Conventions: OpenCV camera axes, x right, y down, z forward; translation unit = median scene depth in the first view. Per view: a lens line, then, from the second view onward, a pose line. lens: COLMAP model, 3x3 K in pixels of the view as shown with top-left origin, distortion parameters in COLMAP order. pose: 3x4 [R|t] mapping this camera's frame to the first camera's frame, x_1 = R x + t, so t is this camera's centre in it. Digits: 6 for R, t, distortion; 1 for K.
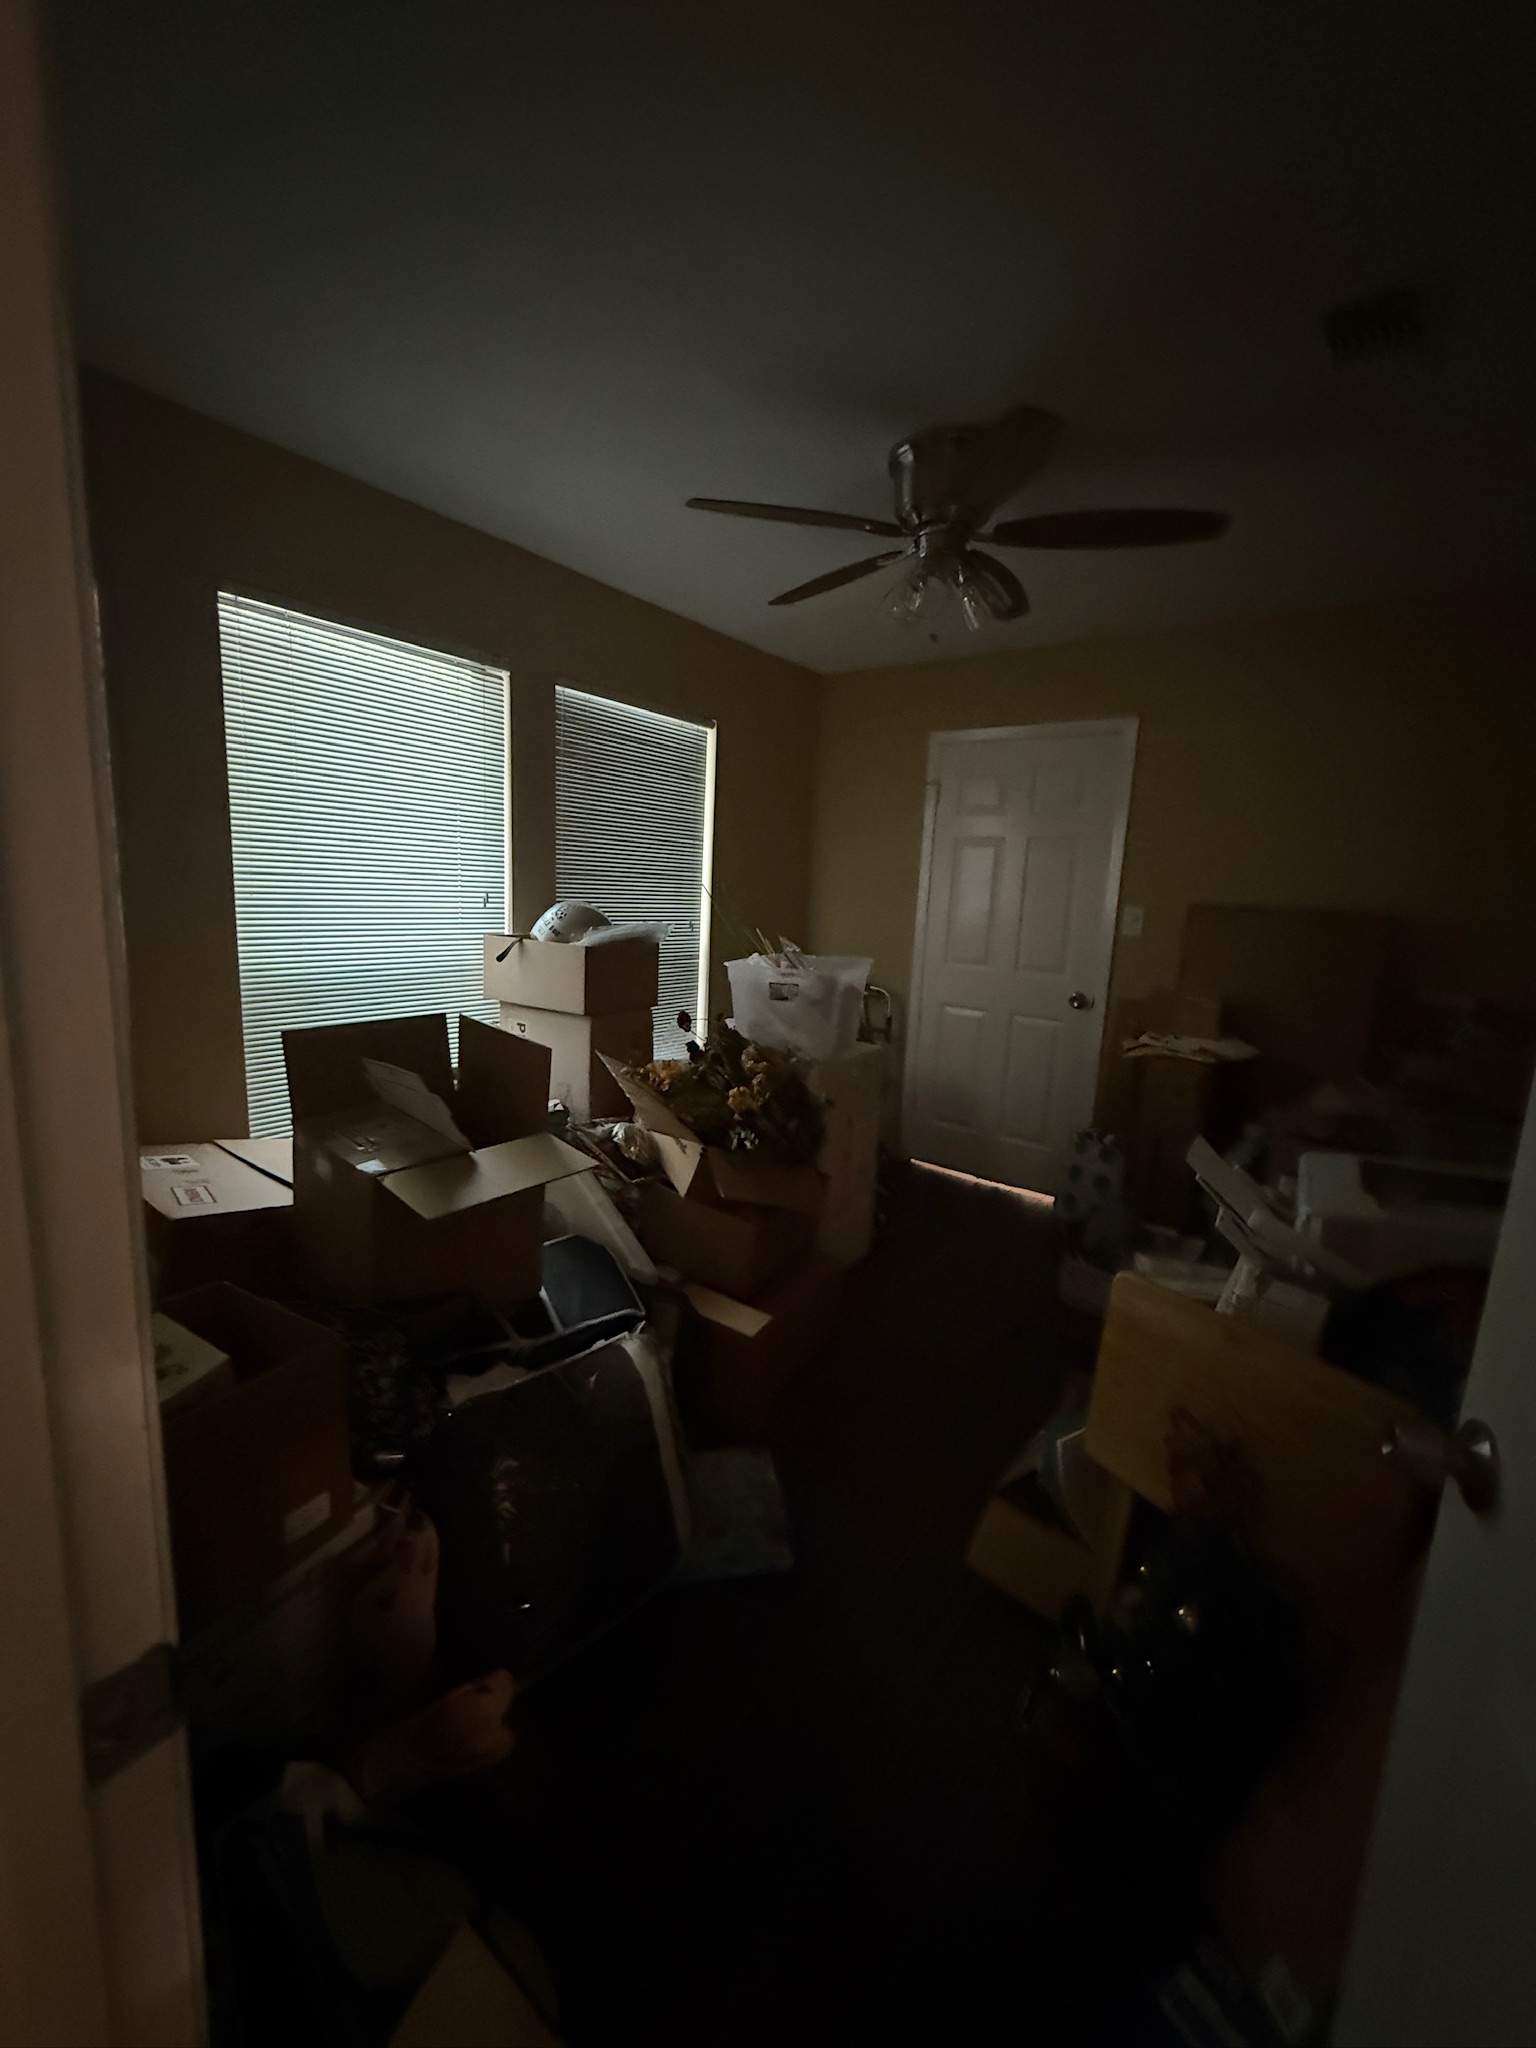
lens RADIAL K [[816.2, 0, 770.5], [0, 816.2, 1017.0], [0, 0, 1]] dist [-0.000032, -0.000021]
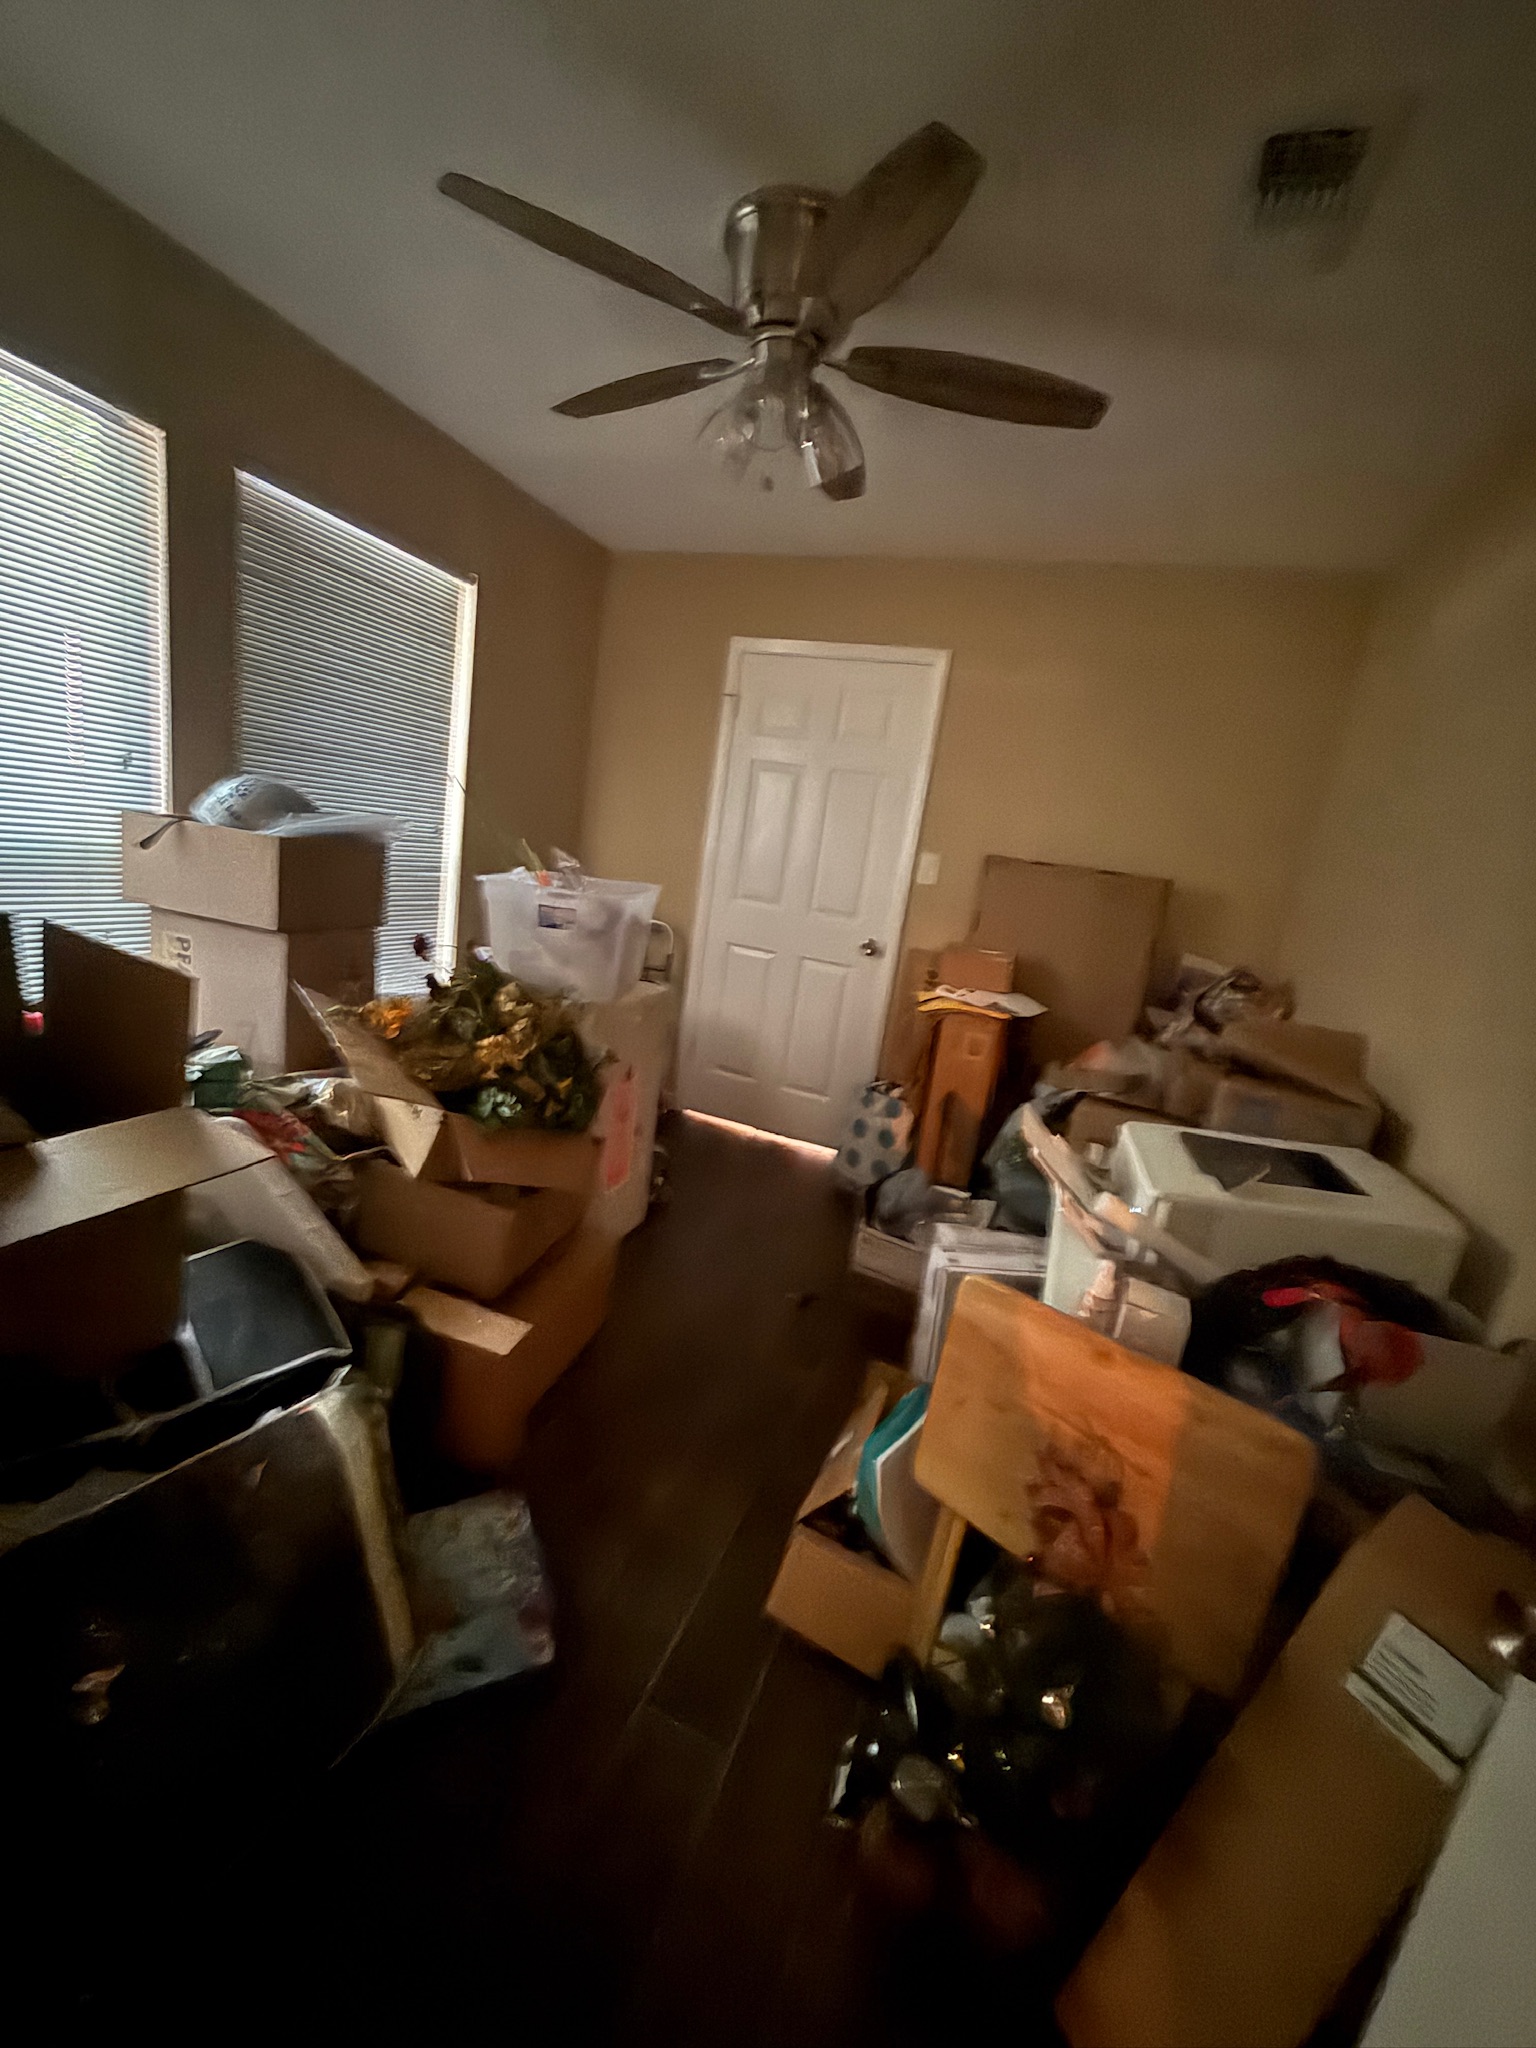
lens RADIAL K [[816.2, 0, 770.5], [0, 816.2, 1017.0], [0, 0, 1]] dist [-0.000032, -0.000021]
pose [[0.957172, 0.029116, 0.288052, -0.010966], [-0.051298, 0.996244, 0.069757, -0.000070], [-0.284939, -0.081546, 0.955071, 0.172596]]
